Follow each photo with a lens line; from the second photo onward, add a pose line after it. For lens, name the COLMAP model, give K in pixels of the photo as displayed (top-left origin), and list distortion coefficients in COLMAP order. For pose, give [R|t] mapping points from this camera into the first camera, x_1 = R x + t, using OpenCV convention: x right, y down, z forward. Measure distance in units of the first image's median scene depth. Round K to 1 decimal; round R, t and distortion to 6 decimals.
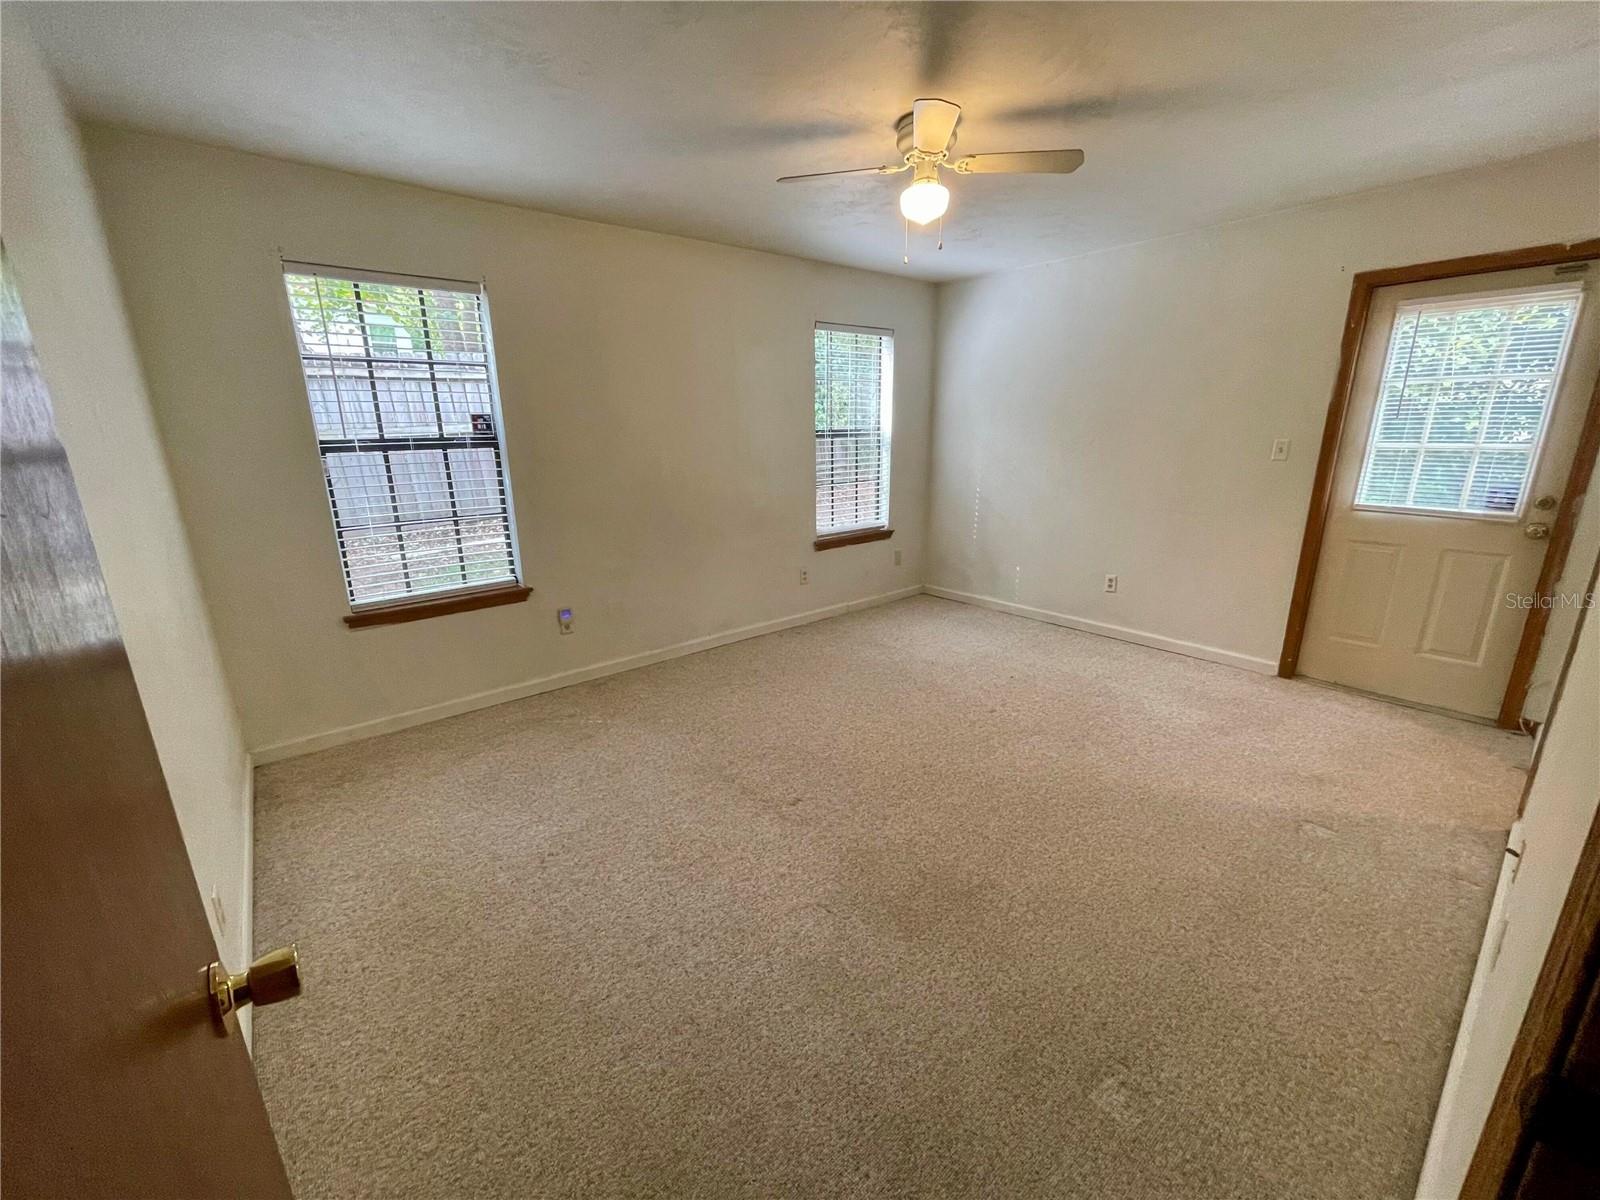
lens RADIAL K [[643.0, 0, 791.7], [0, 643.0, 600.4], [0, 0, 1]] dist [-0.002149, -0.000126]
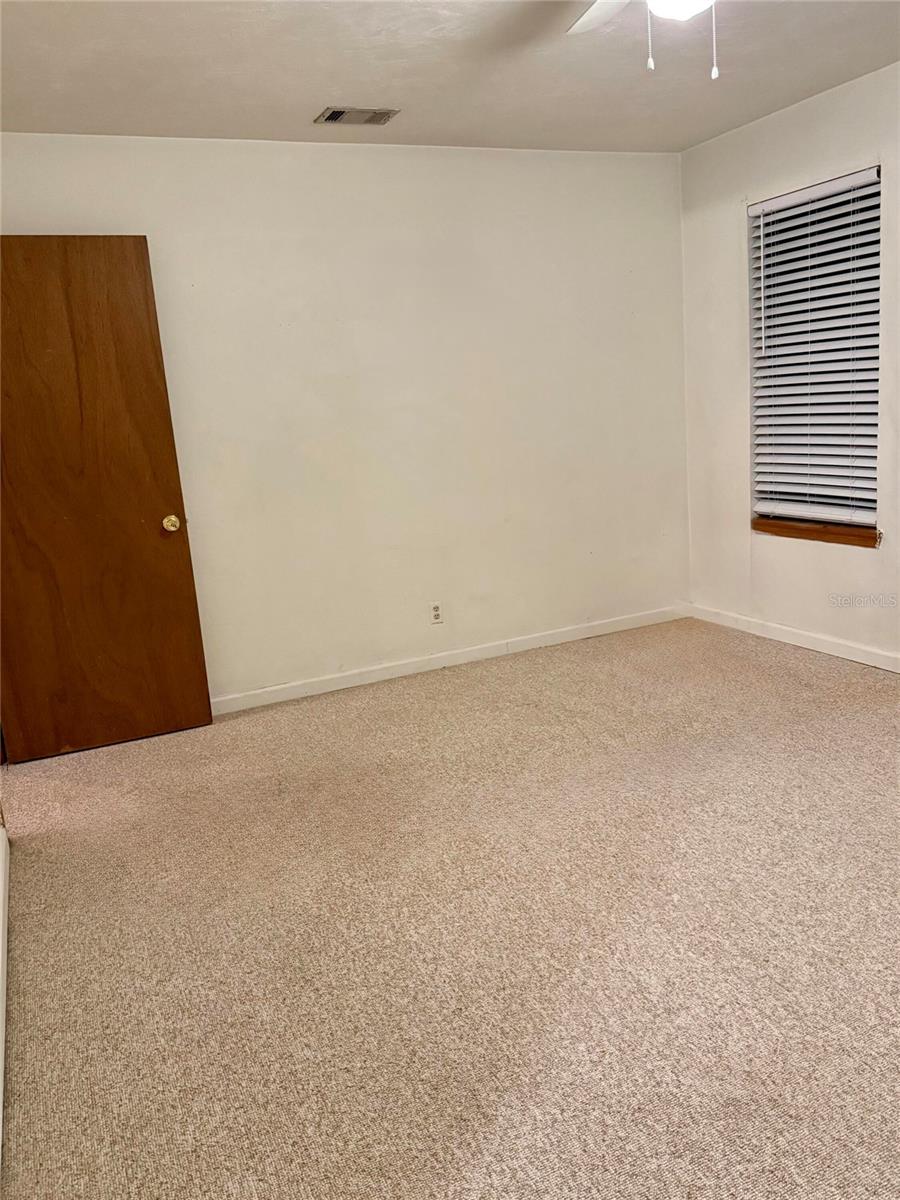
lens RADIAL K [[927.8, 0, 453.8], [0, 927.8, 602.0], [0, 0, 1]] dist [0.101372, -0.146091]
pose [[-0.248714, 0.250677, -0.935576, 1.743679], [-0.173065, 0.938882, 0.297571, -0.408089], [0.952990, 0.235925, -0.190129, 1.512903]]
